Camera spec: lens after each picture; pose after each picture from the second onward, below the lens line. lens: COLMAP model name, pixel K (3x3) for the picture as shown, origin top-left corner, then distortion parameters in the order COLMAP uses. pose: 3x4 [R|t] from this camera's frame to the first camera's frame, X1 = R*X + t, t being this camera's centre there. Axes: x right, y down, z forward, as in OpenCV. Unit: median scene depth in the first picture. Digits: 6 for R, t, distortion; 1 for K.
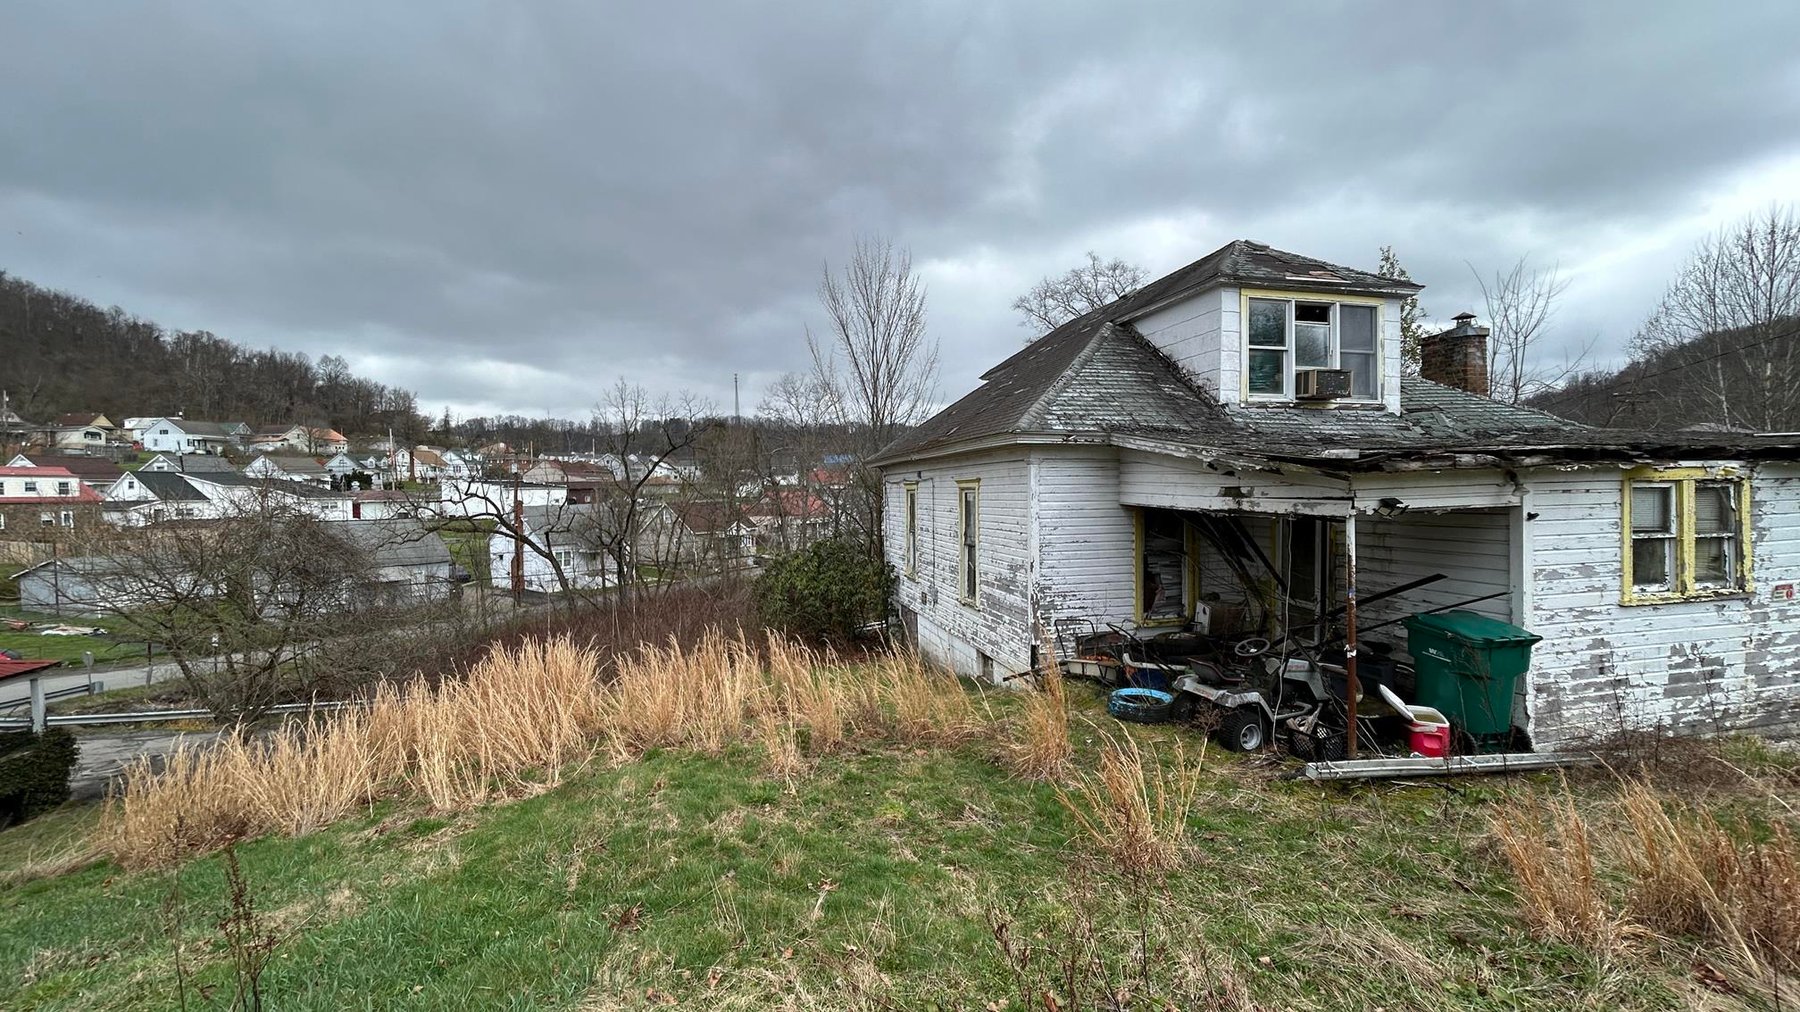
lens RADIAL K [[711.7, 0, 900.0], [0, 711.7, 506.0], [0, 0, 1]] dist [-0.001924, -0.000229]
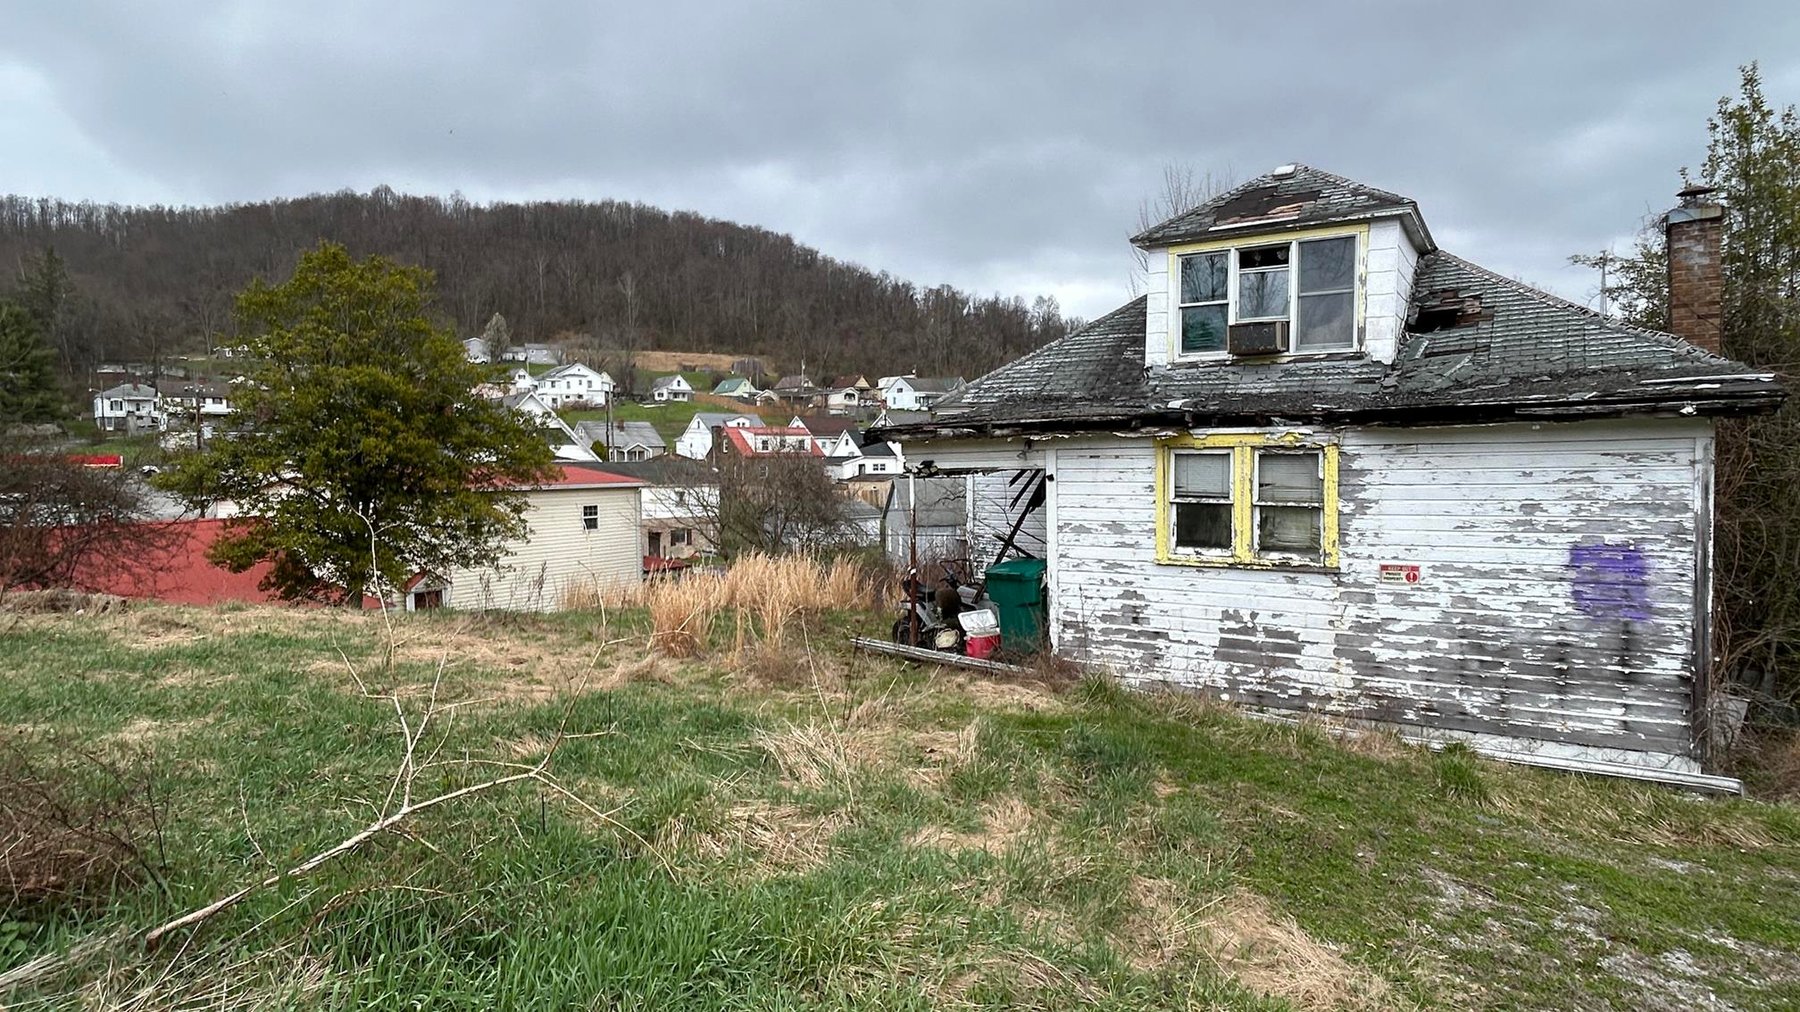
lens RADIAL K [[998.0, 0, 900.0], [0, 998.0, 506.0], [0, 0, 1]] dist [0.001476, 0.000098]
pose [[0.685294, 0.043585, -0.726961, 1.762638], [-0.016053, 0.998869, 0.044754, -0.008177], [0.728090, -0.018999, 0.685218, -0.307833]]
